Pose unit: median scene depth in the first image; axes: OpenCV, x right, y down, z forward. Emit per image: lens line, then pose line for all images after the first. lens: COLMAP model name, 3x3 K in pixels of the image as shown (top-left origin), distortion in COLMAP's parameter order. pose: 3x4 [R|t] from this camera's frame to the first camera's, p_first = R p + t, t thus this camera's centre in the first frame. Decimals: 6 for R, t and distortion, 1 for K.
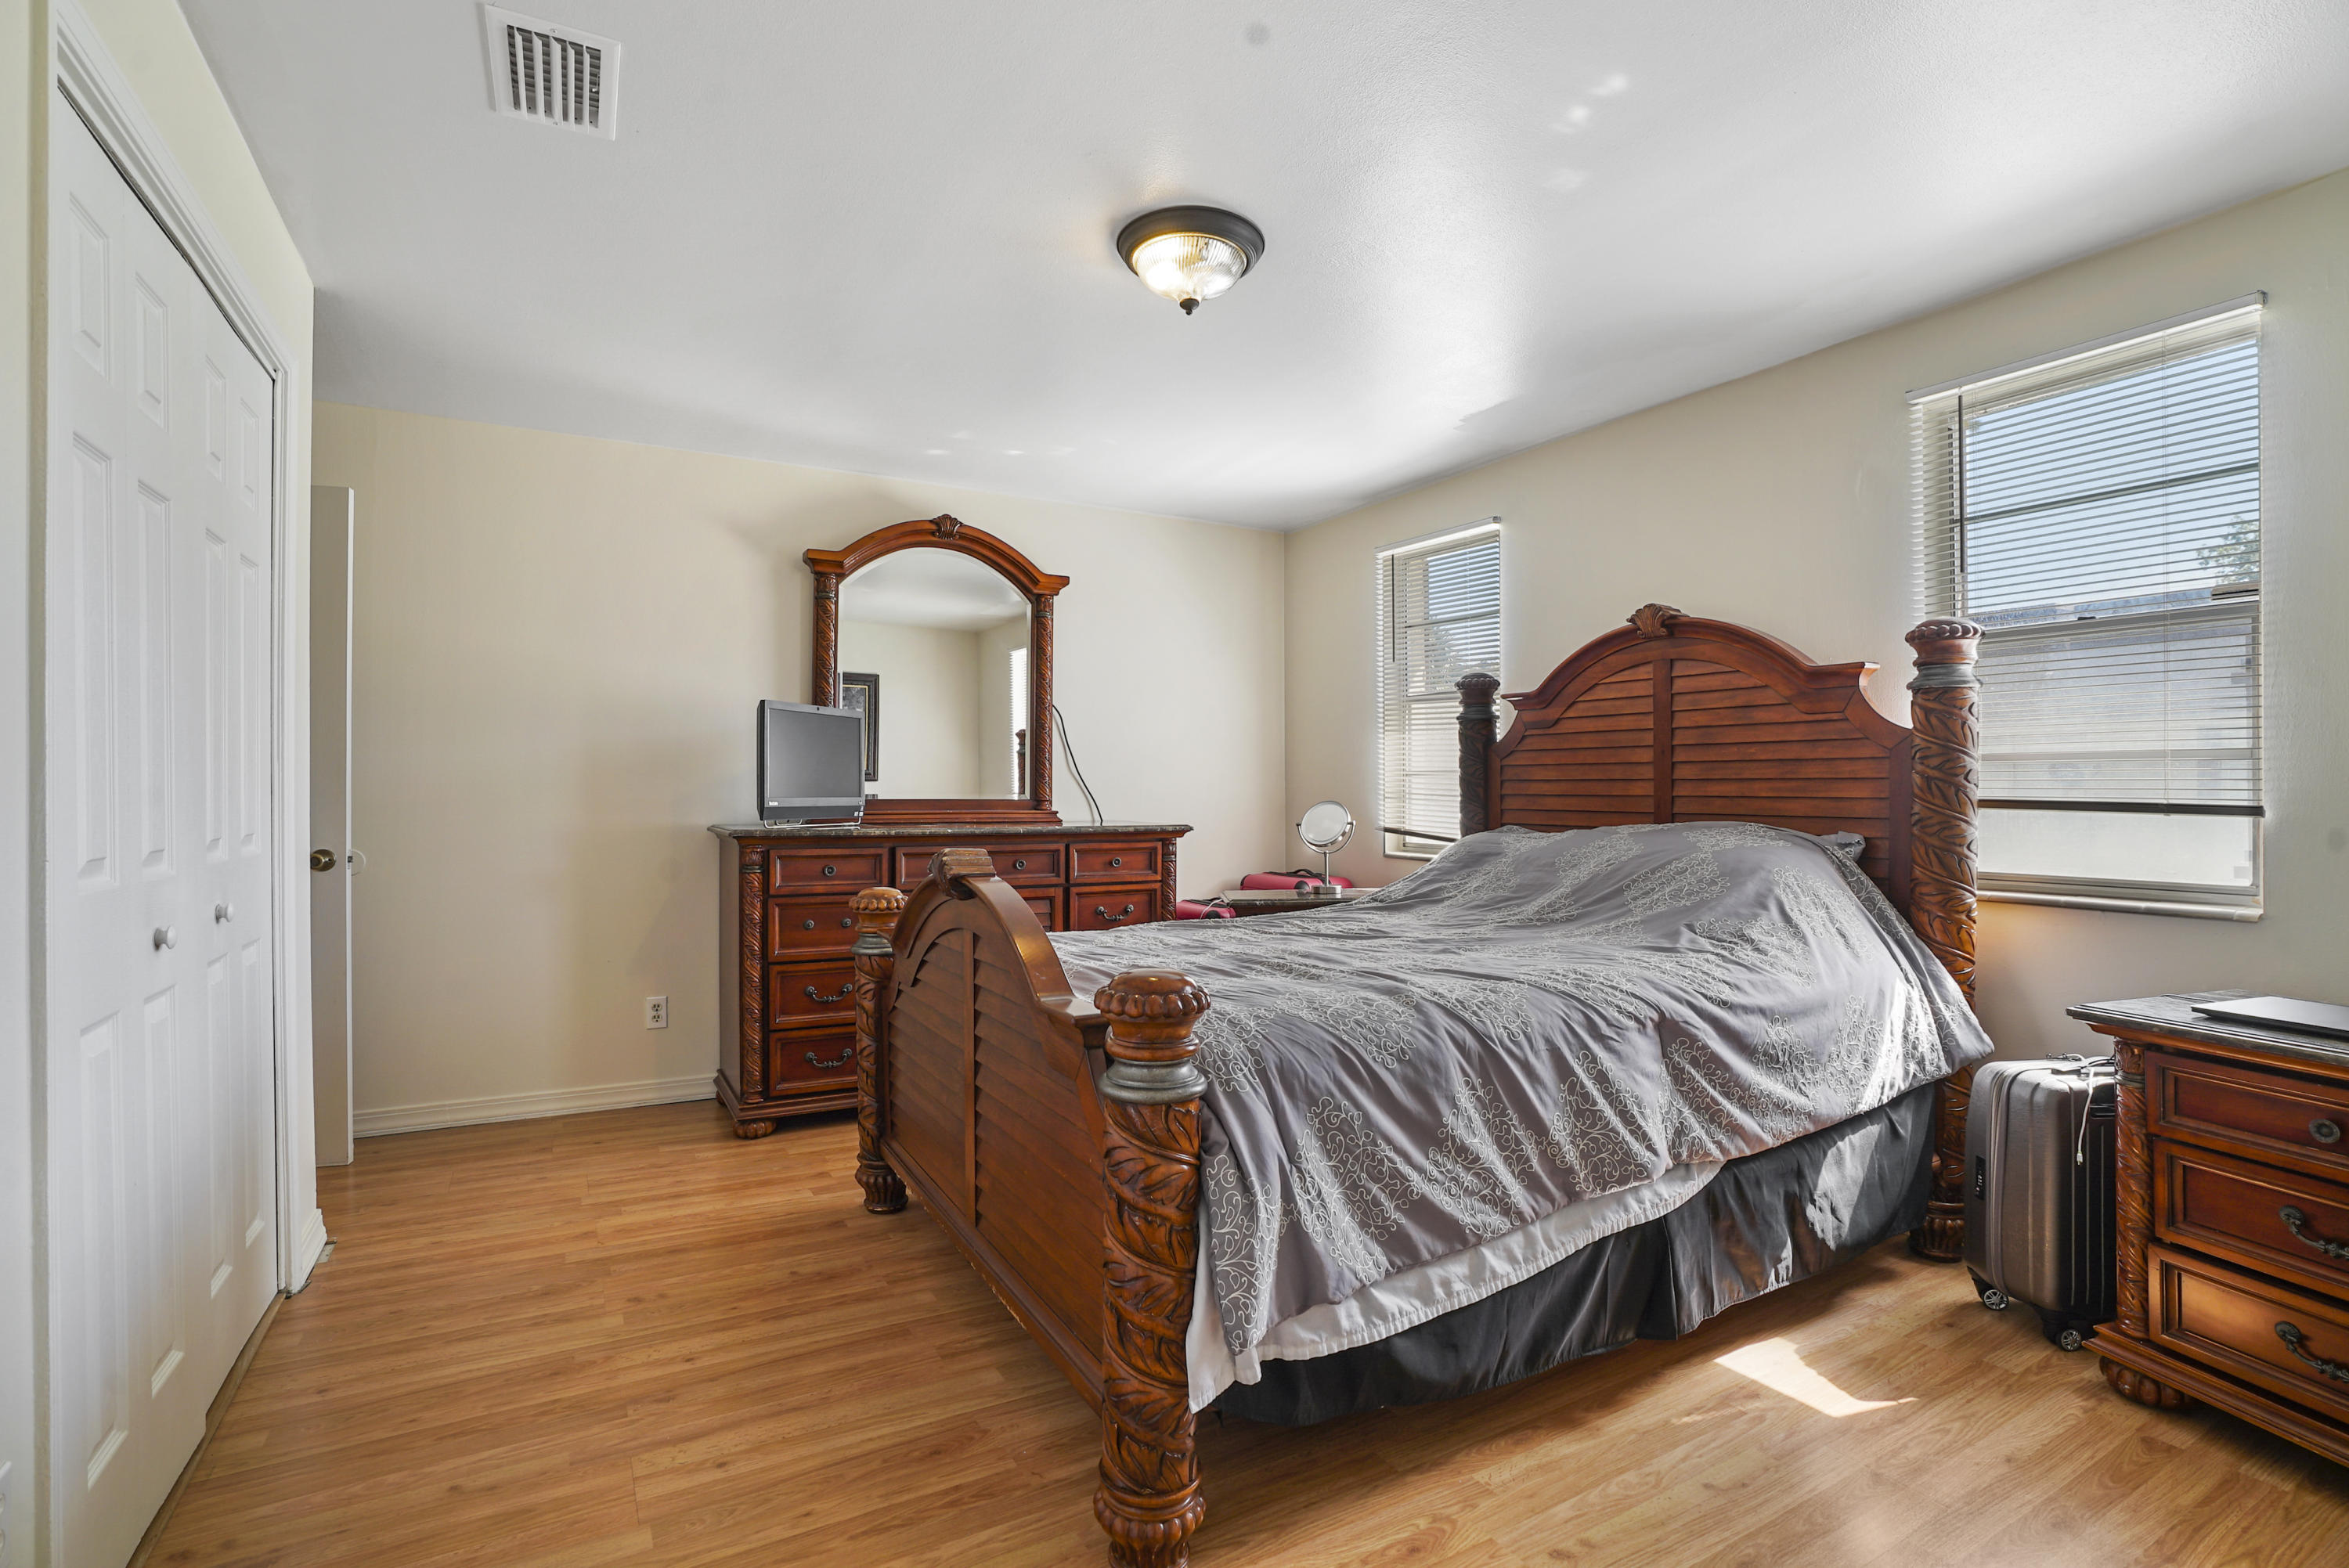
lens RADIAL K [[1089.1, 0, 1151.0], [0, 1089.1, 774.2], [0, 0, 1]] dist [-0.033107, 0.002690]
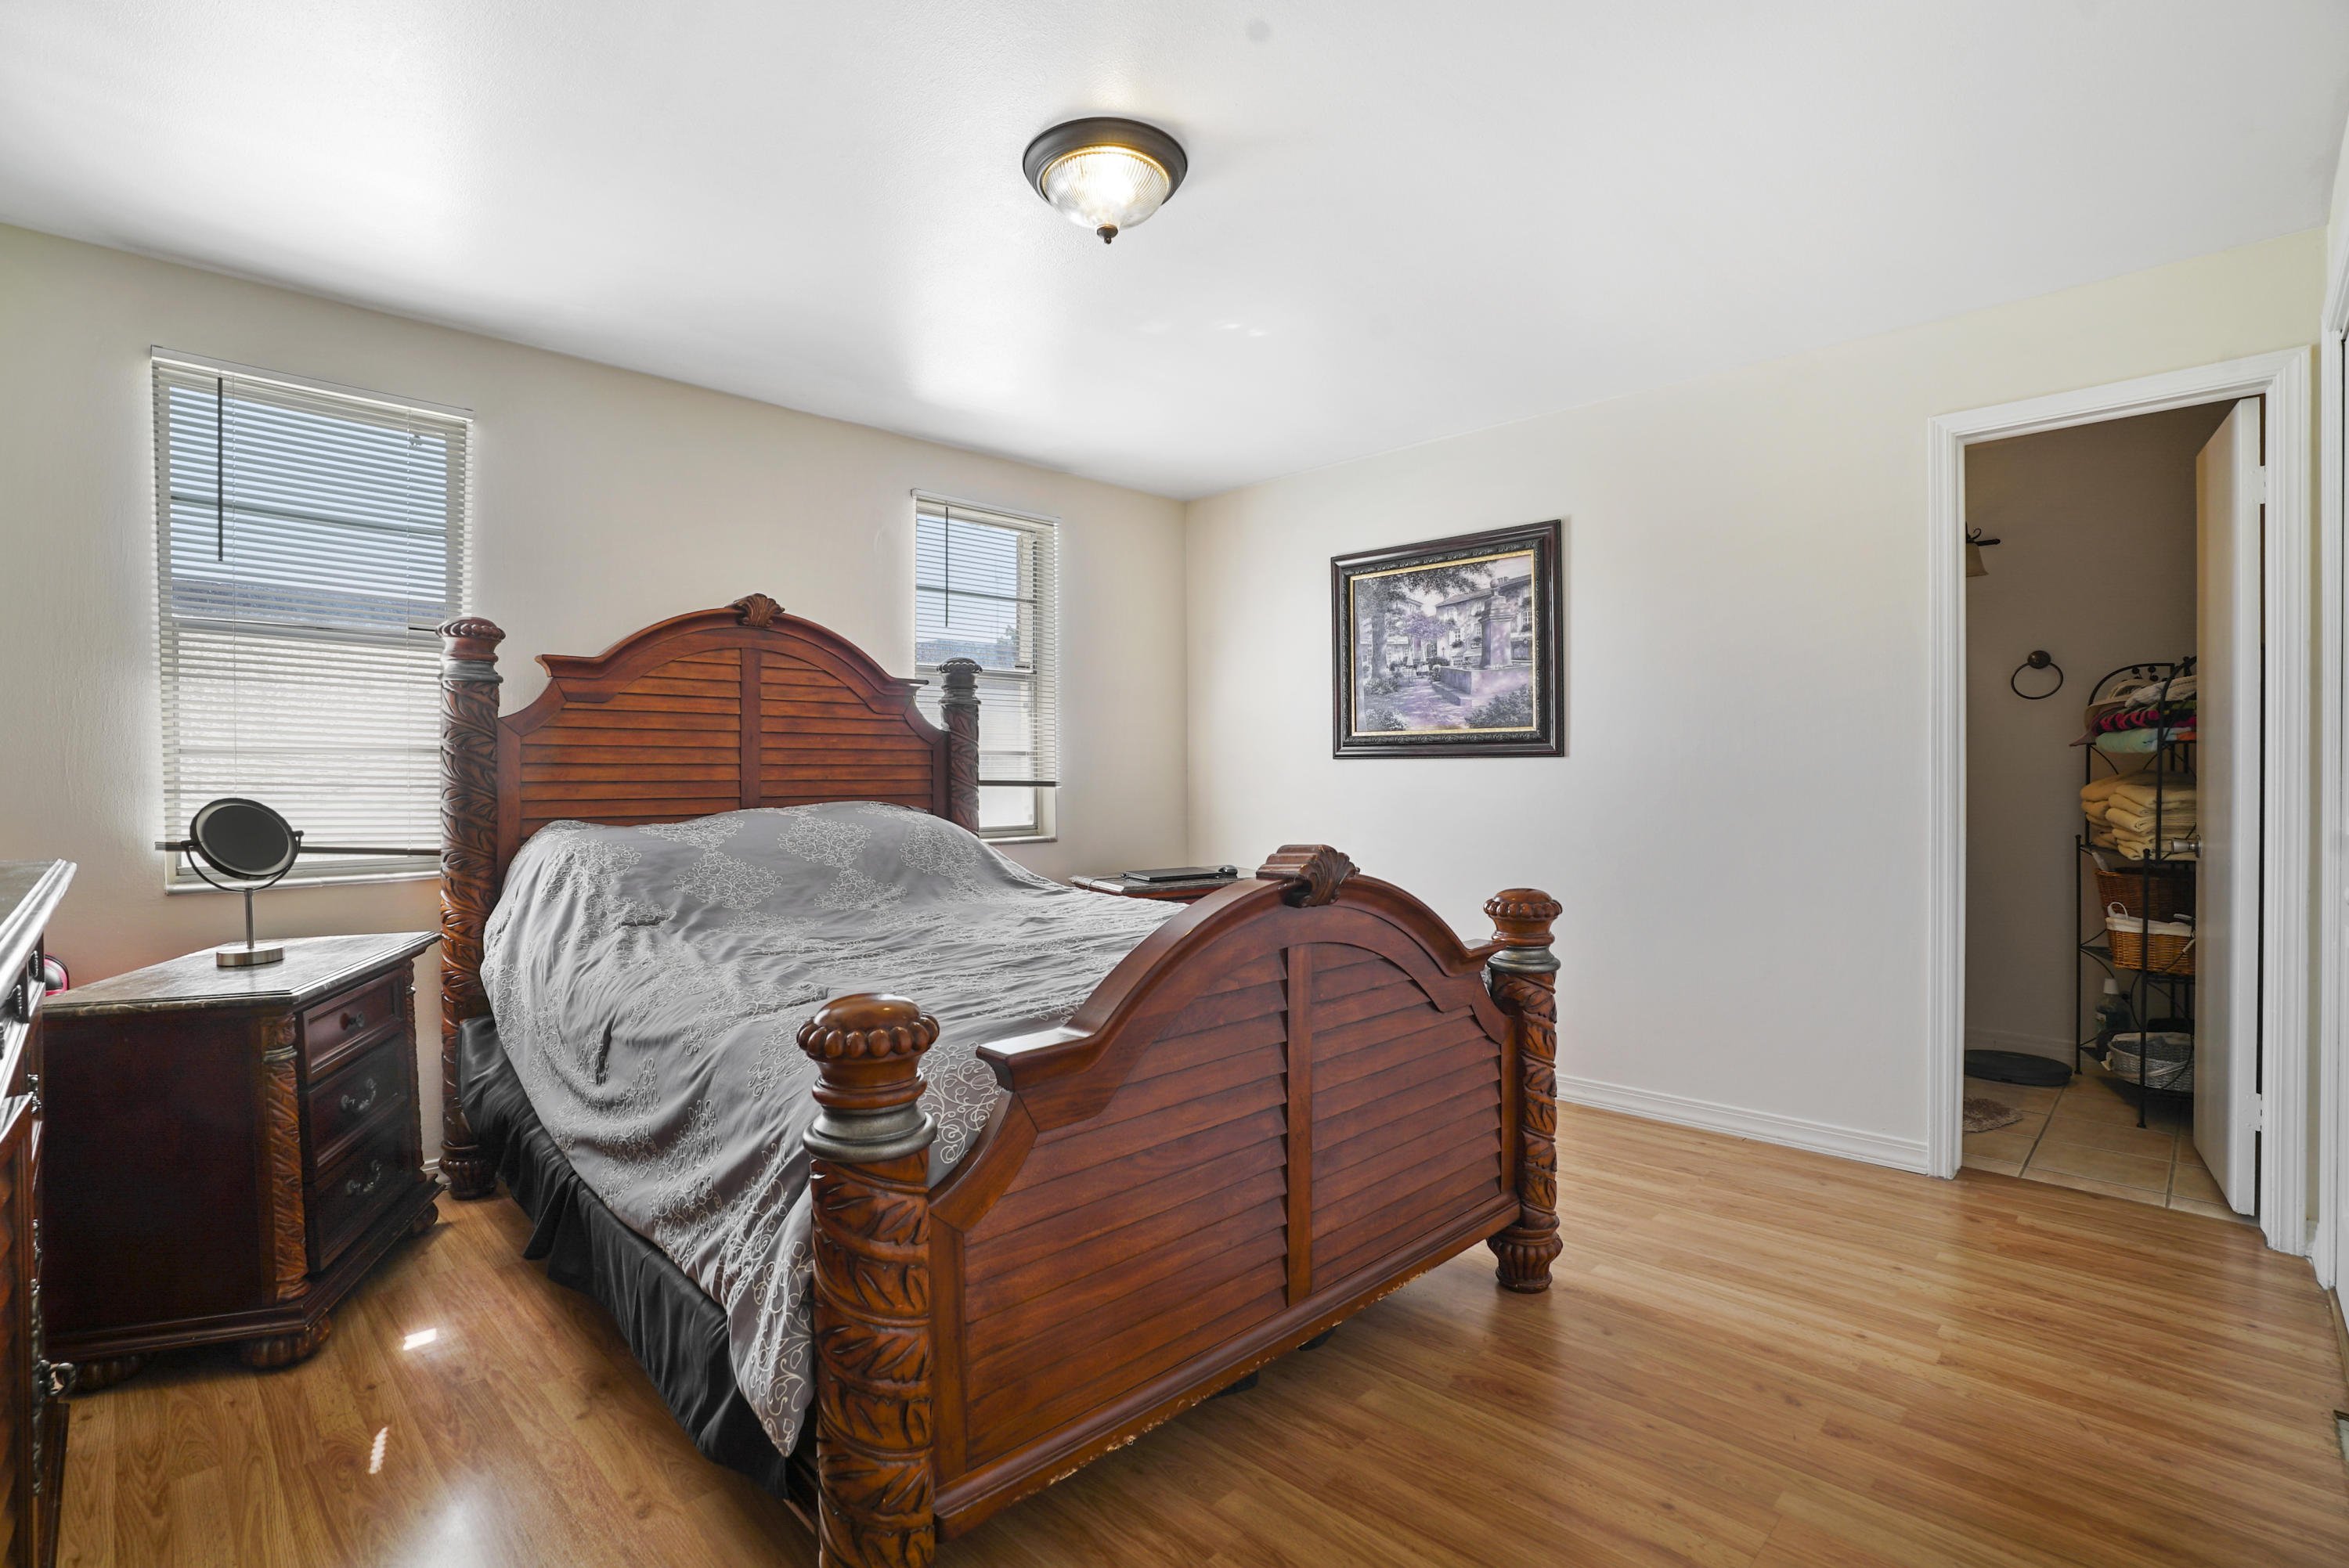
lens RADIAL K [[1089.1, 0, 1170.7], [0, 1089.1, 783.6], [0, 0, 1]] dist [-0.033107, 0.002690]
pose [[-0.286625, -0.006644, 0.958020, -0.591736], [-0.004222, 0.999975, 0.005672, 0.014288], [-0.958034, -0.002419, -0.286645, 0.861028]]
